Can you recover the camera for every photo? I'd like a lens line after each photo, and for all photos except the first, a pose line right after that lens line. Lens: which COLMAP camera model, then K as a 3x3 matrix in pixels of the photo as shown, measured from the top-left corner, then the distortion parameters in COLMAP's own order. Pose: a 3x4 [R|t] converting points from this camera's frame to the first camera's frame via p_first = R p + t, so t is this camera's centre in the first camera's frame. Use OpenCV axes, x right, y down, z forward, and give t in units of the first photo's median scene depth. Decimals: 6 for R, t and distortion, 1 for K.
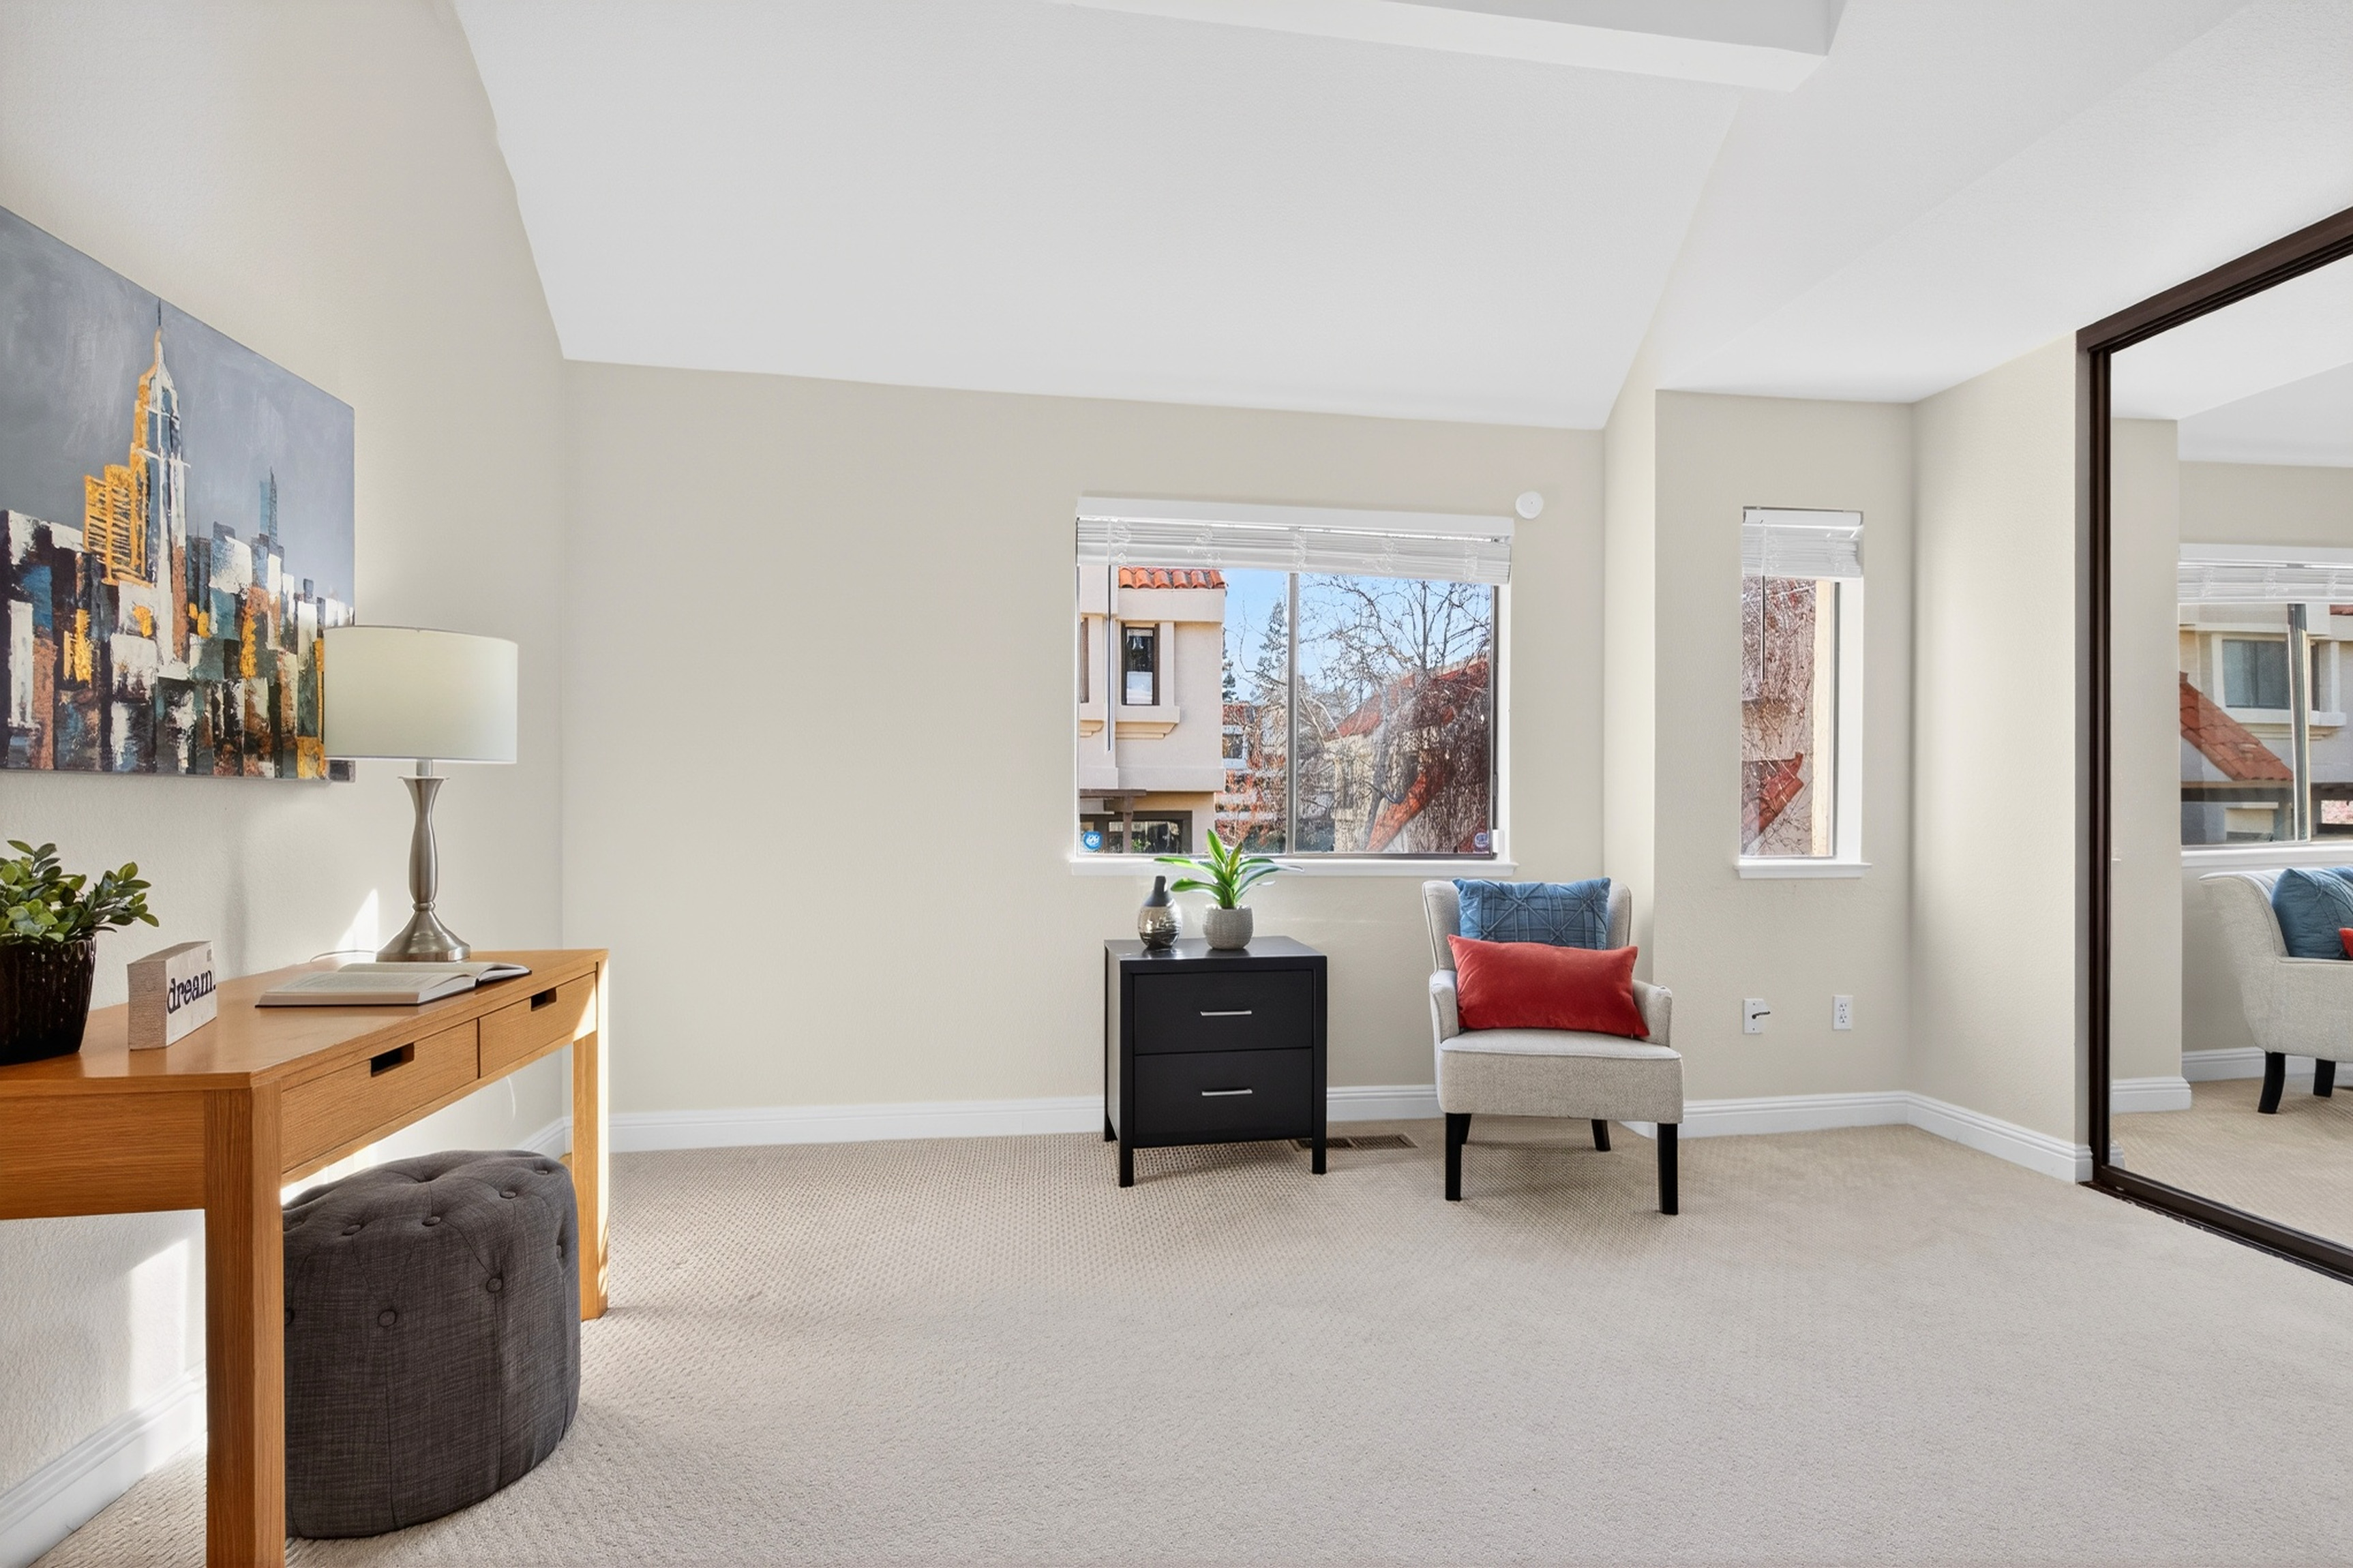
lens RADIAL K [[1072.7, 0, 1185.4], [0, 1072.7, 804.2], [0, 0, 1]] dist [0.004561, 0.000339]
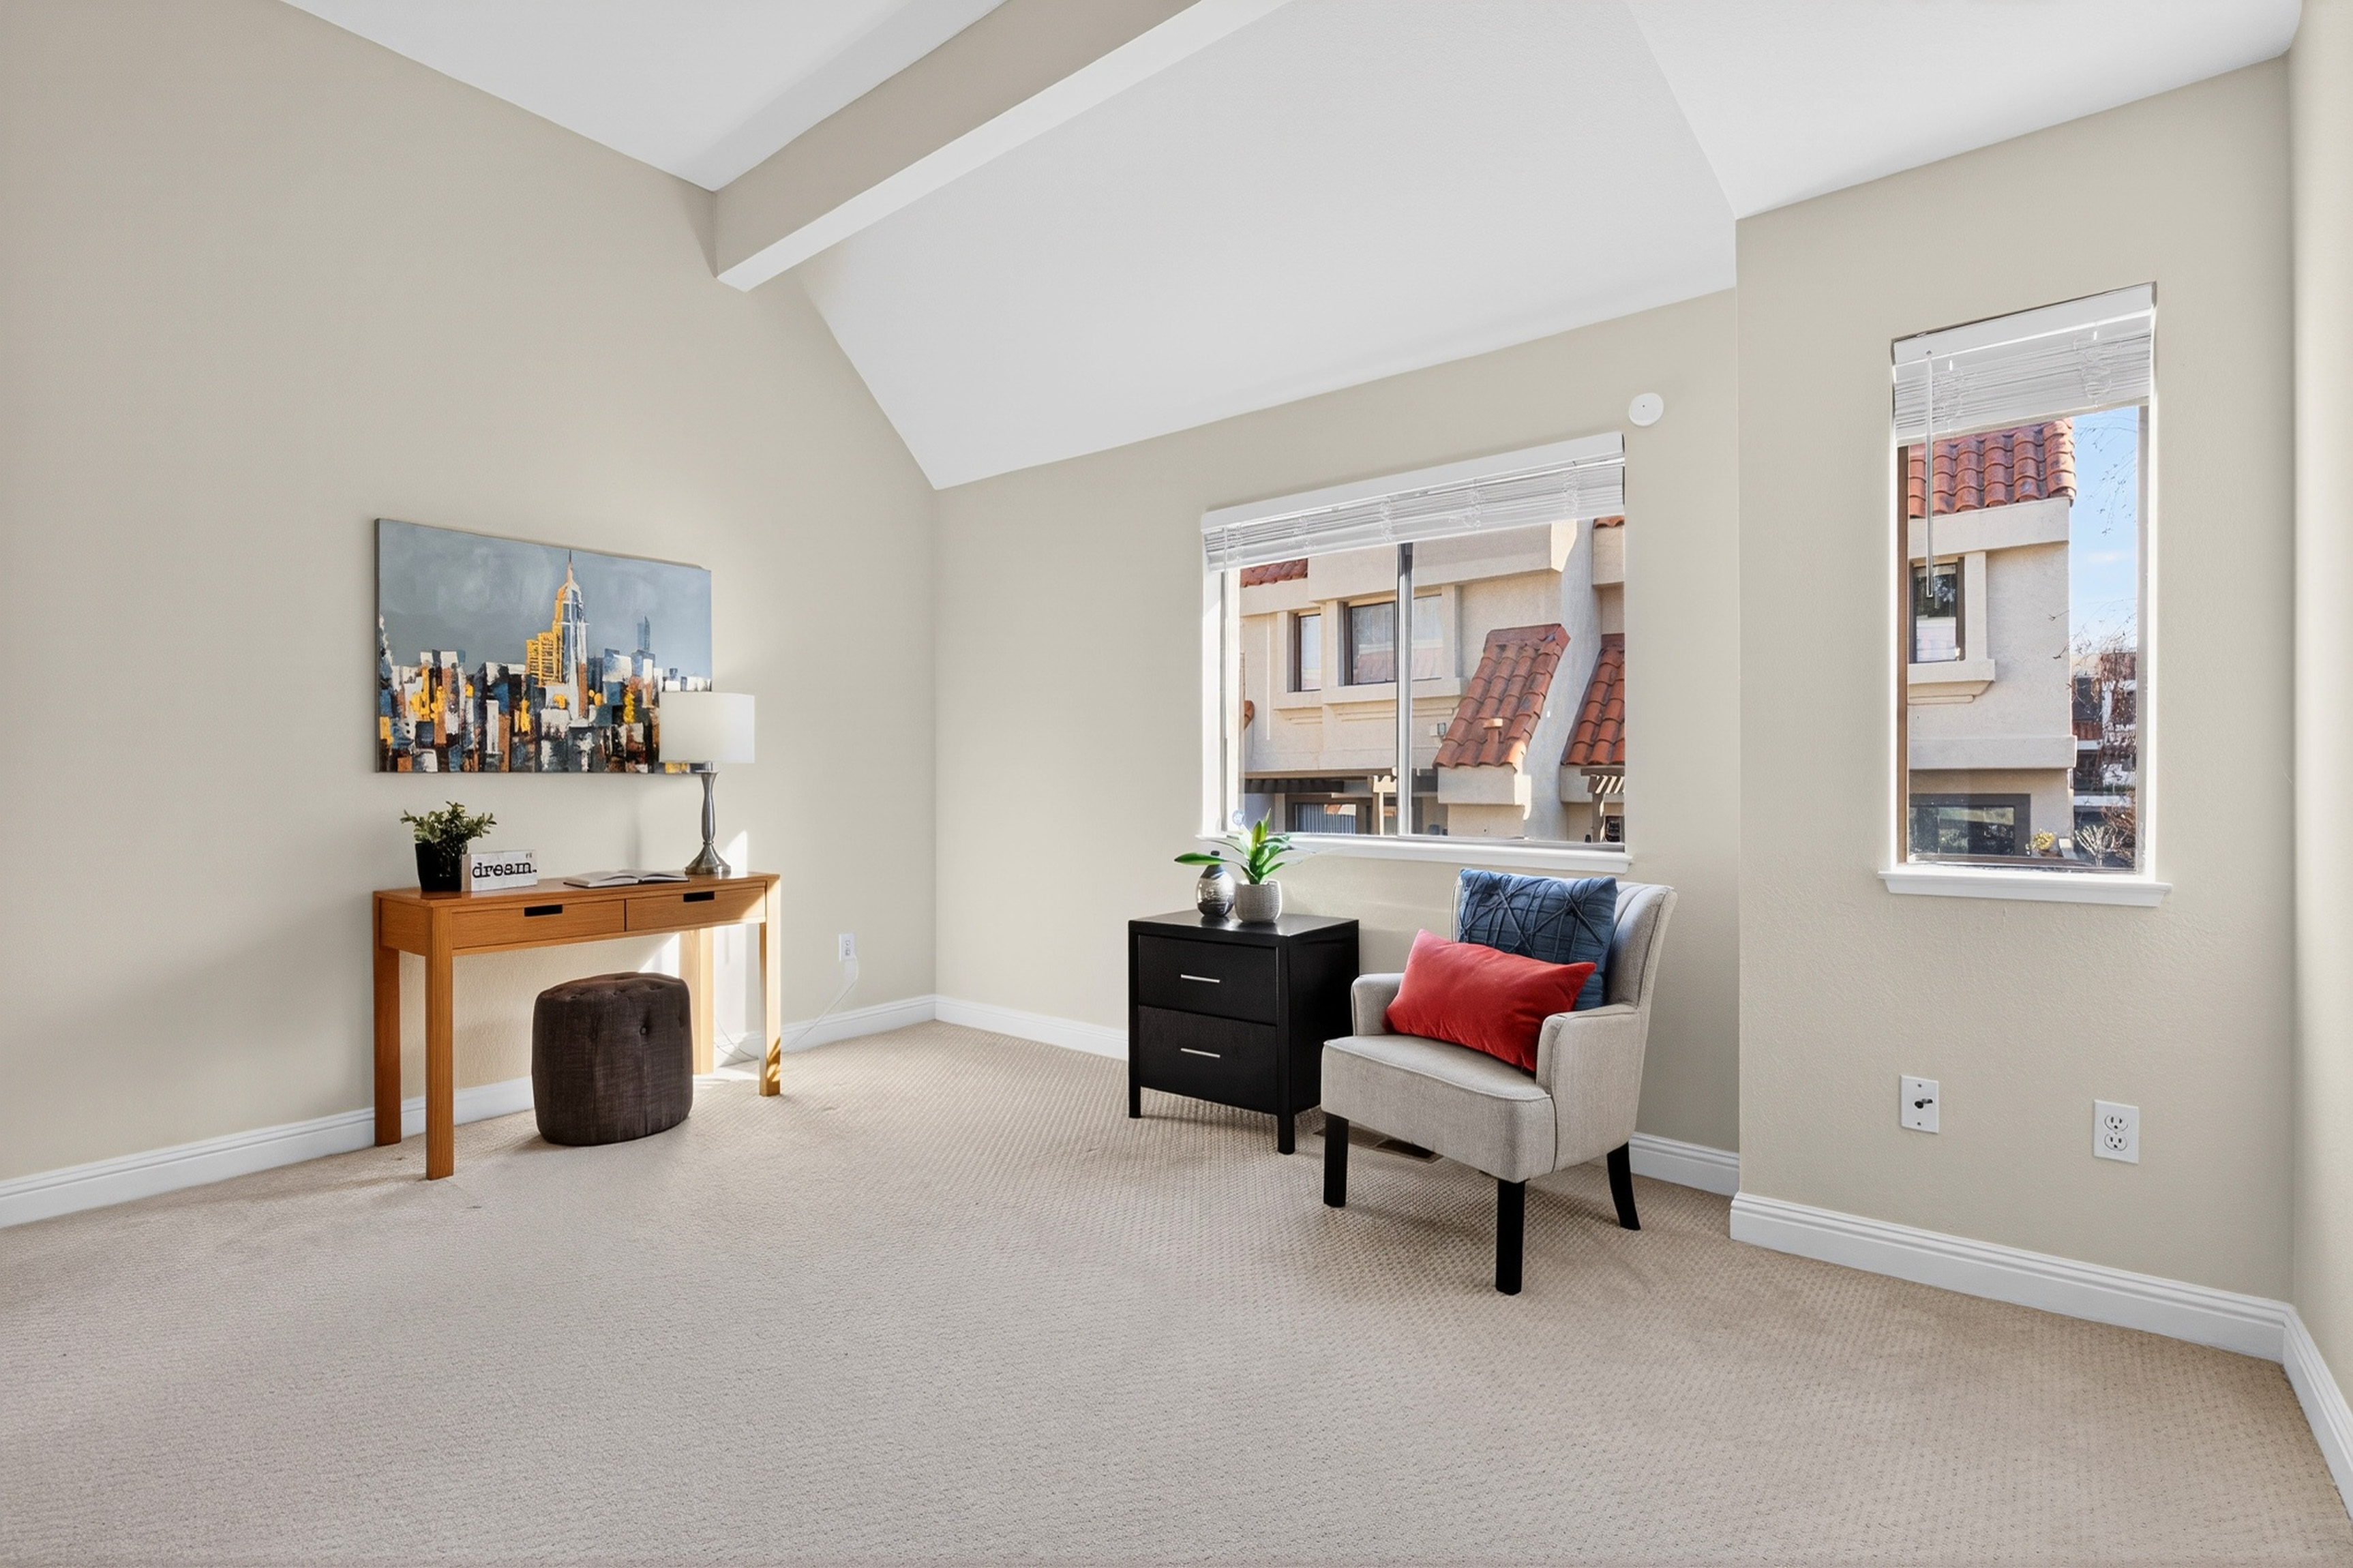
lens RADIAL K [[1051.2, 0, 1176.5], [0, 1051.2, 784.0], [0, 0, 1]] dist [-0.001250, -0.000105]
pose [[0.685181, -0.002388, -0.728369, 0.817852], [0.001612, 0.999997, -0.001762, 0.000388], [0.728371, 0.000034, 0.685183, 0.265574]]
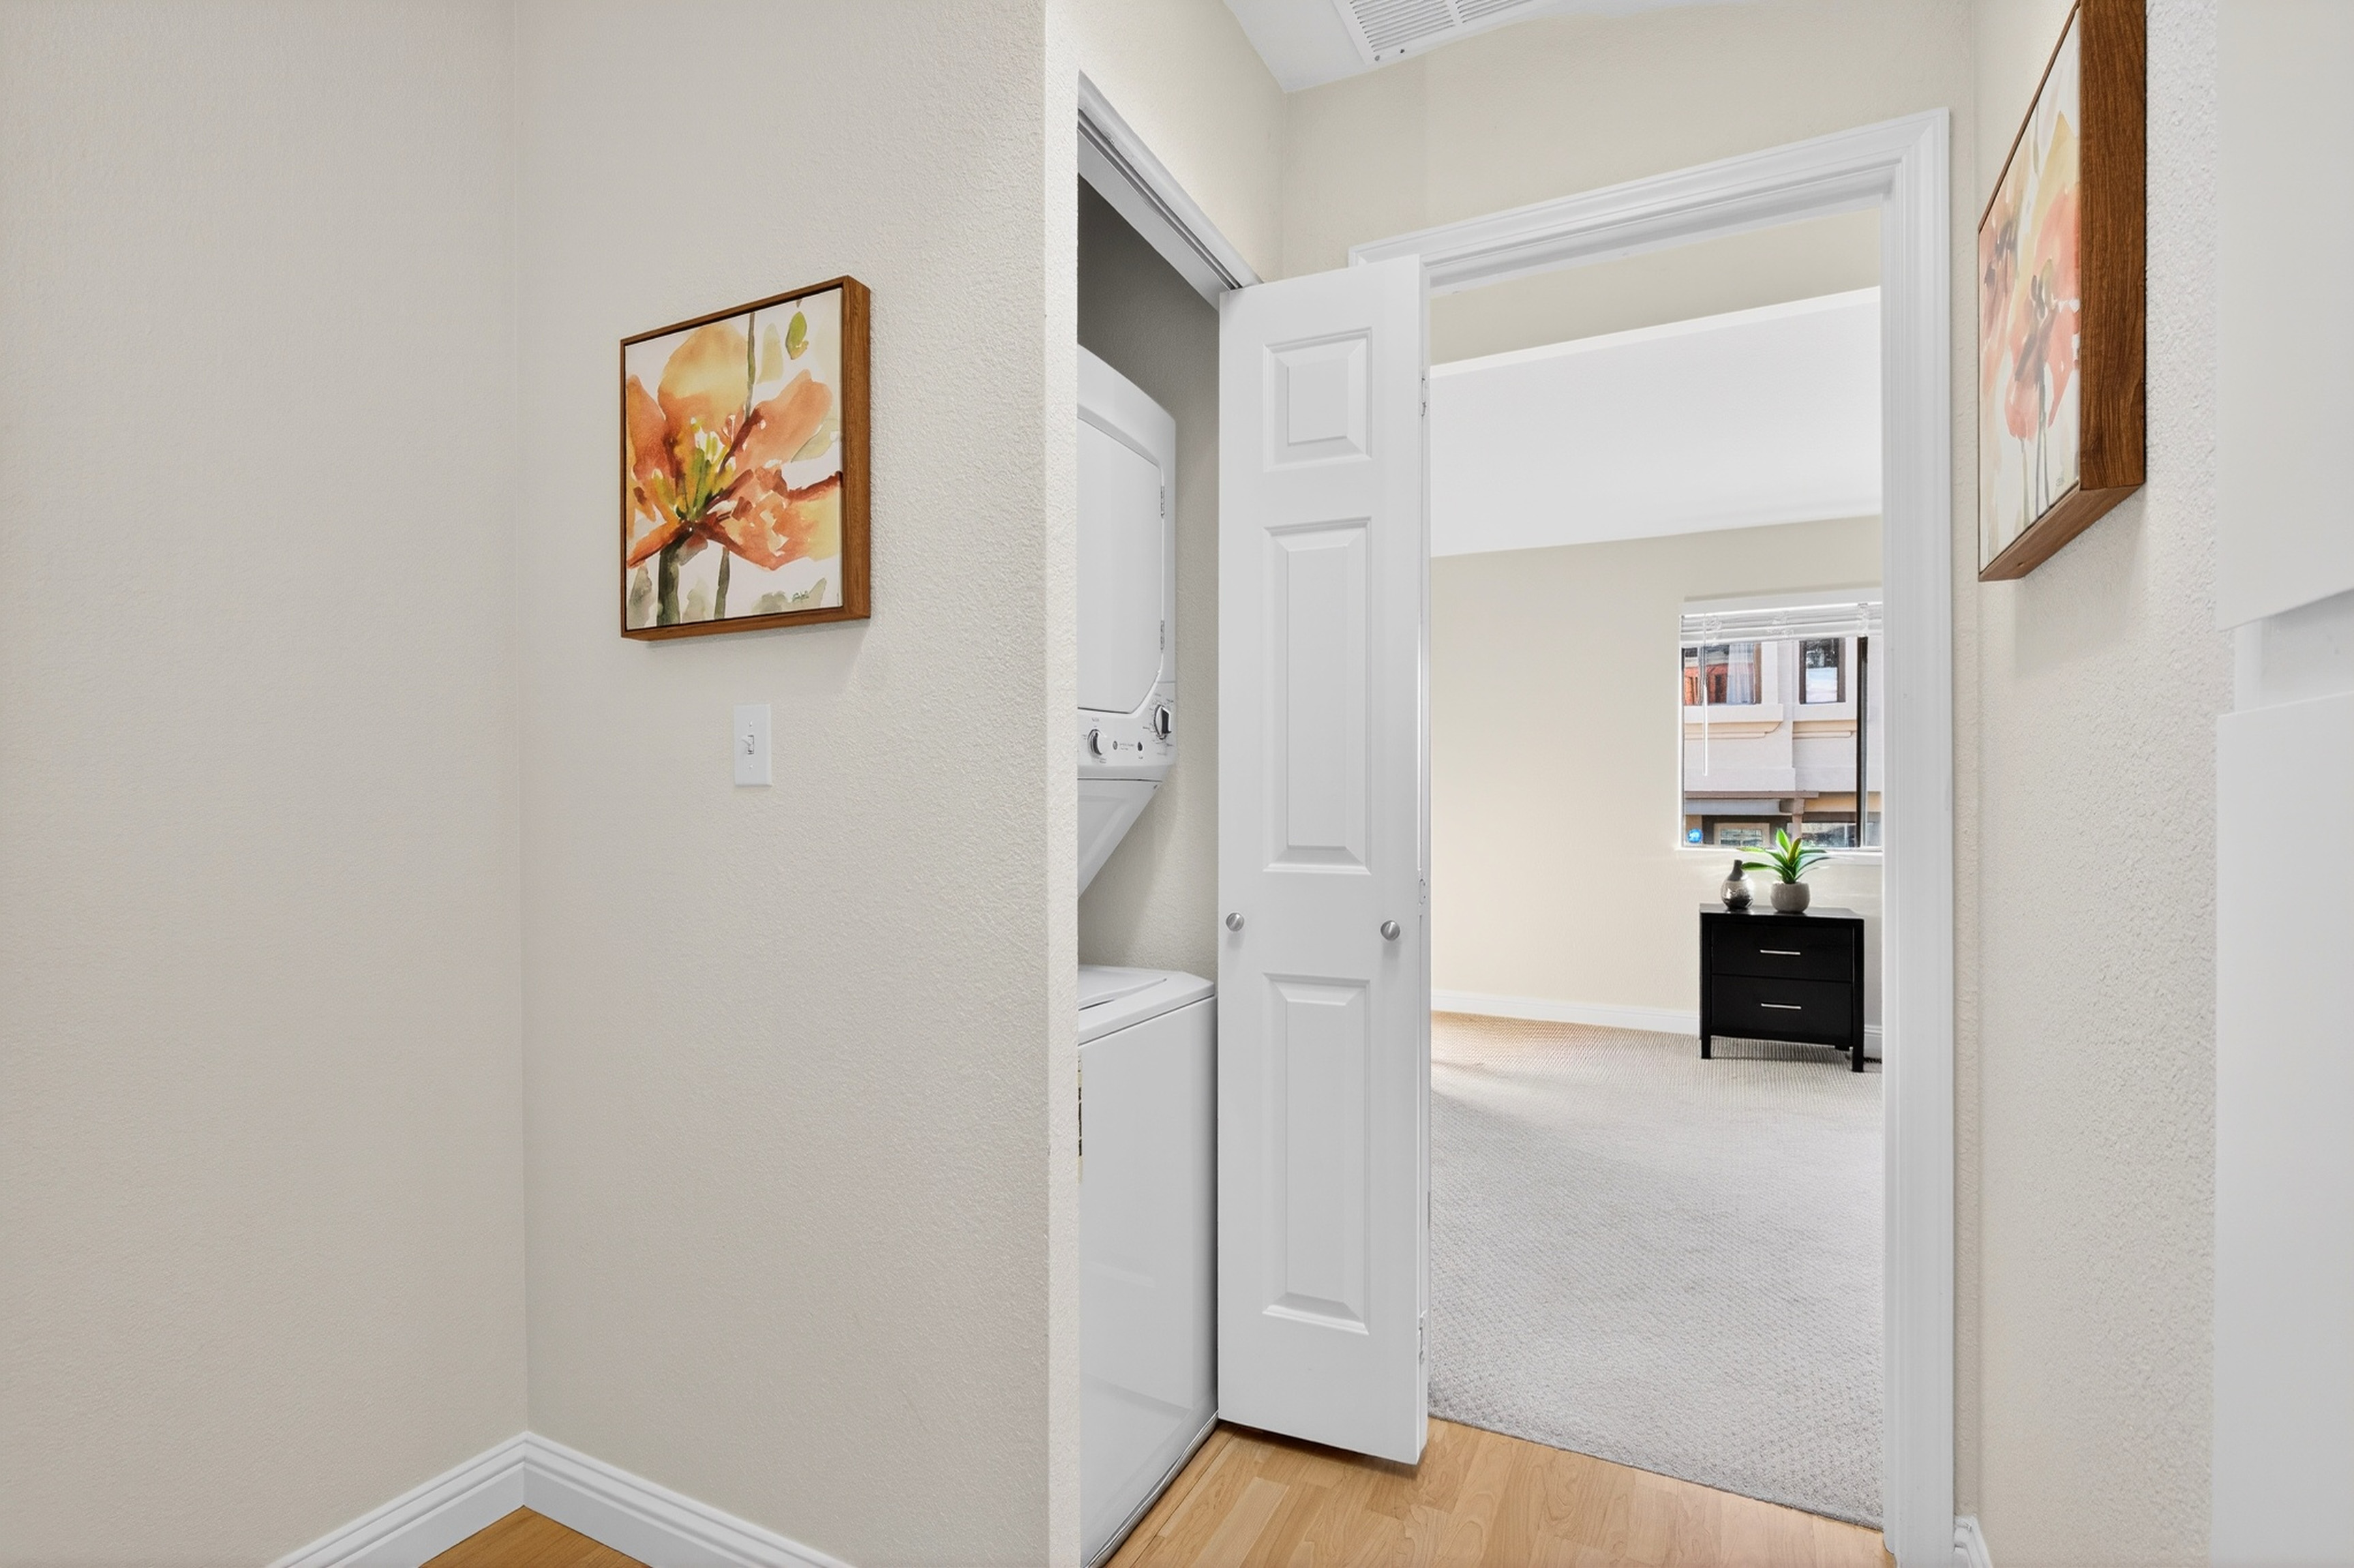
lens RADIAL K [[1051.7, 0, 1177.0], [0, 1051.7, 784.0], [0, 0, 1]] dist [-0.001250, -0.000105]
pose [[0.814331, -0.005569, -0.580374, 0.209815], [-0.004271, 0.999869, -0.015587, -0.012127], [0.580385, 0.015172, 0.814201, -0.698613]]
